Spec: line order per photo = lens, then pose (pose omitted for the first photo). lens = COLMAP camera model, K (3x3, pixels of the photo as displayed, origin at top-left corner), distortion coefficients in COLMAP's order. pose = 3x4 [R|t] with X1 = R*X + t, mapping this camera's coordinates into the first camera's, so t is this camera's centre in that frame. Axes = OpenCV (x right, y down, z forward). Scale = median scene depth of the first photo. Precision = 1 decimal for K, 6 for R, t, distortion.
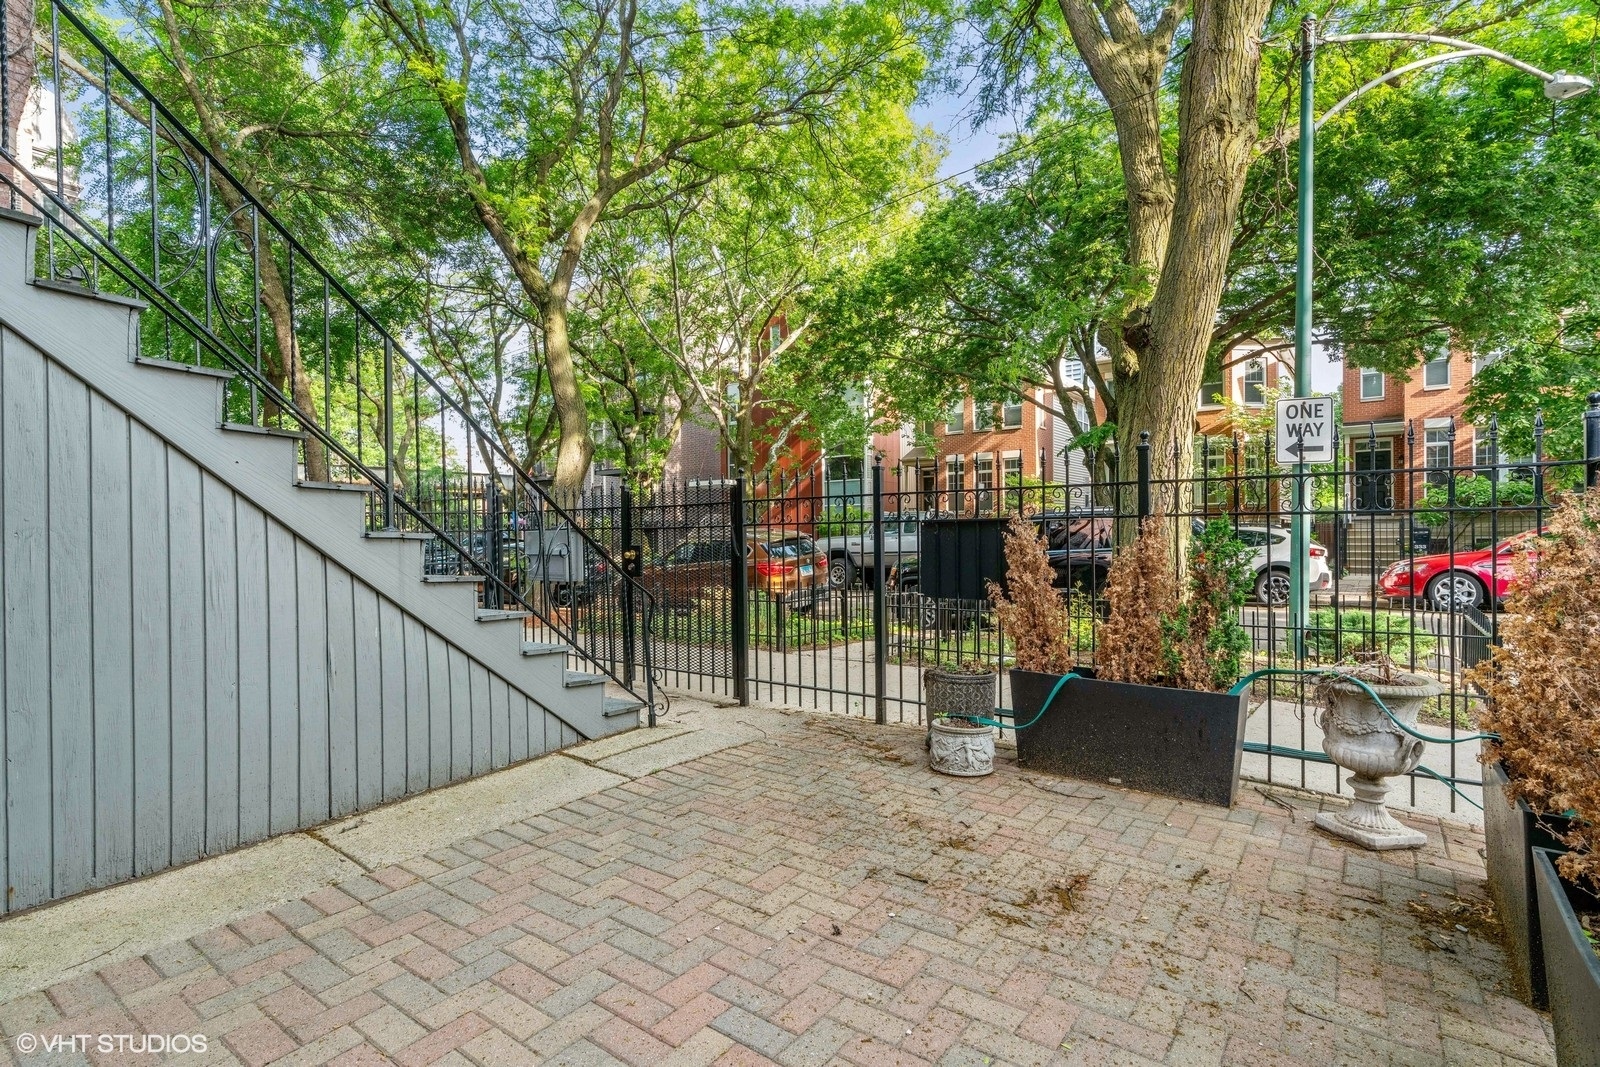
lens RADIAL K [[782.5, 0, 791.8], [0, 782.5, 538.7], [0, 0, 1]] dist [-0.001127, 0.000921]
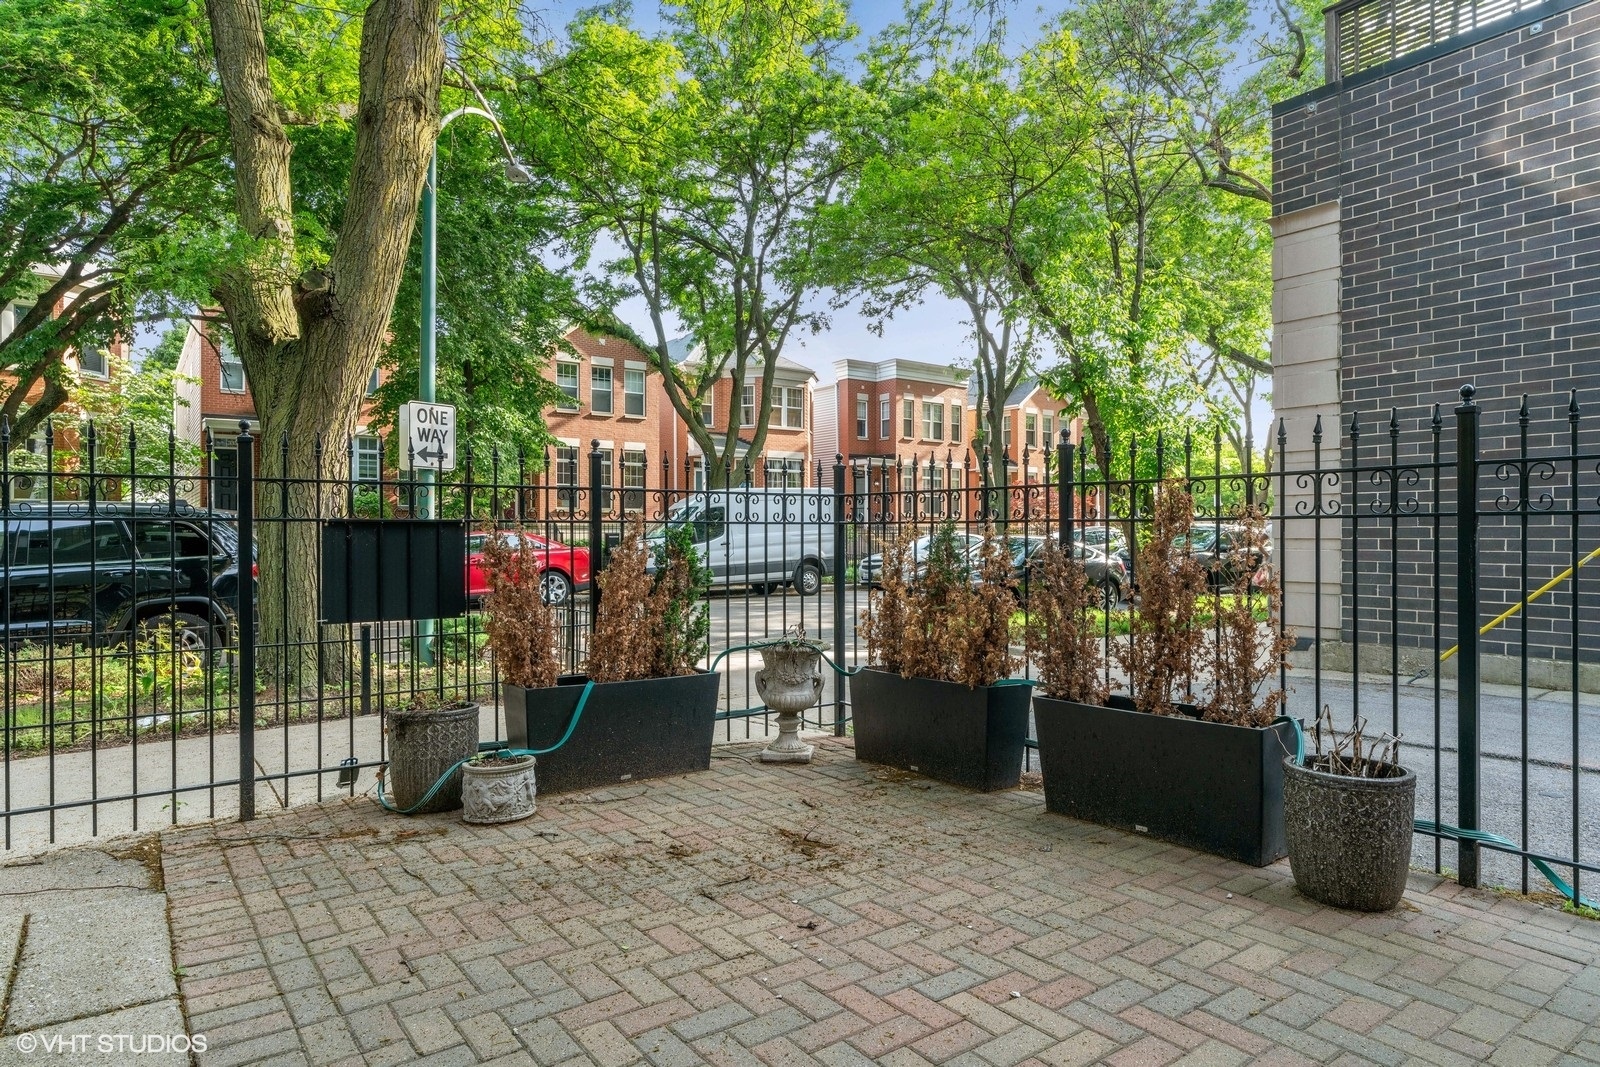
lens RADIAL K [[950.5, 0, 800.0], [0, 950.5, 533.5], [0, 0, 1]] dist [-0.001152, -0.000313]
pose [[0.274441, 0.011378, 0.961537, -0.799487], [0.004508, 0.999904, -0.013119, 0.005917], [-0.961593, 0.007935, 0.274363, 0.471996]]
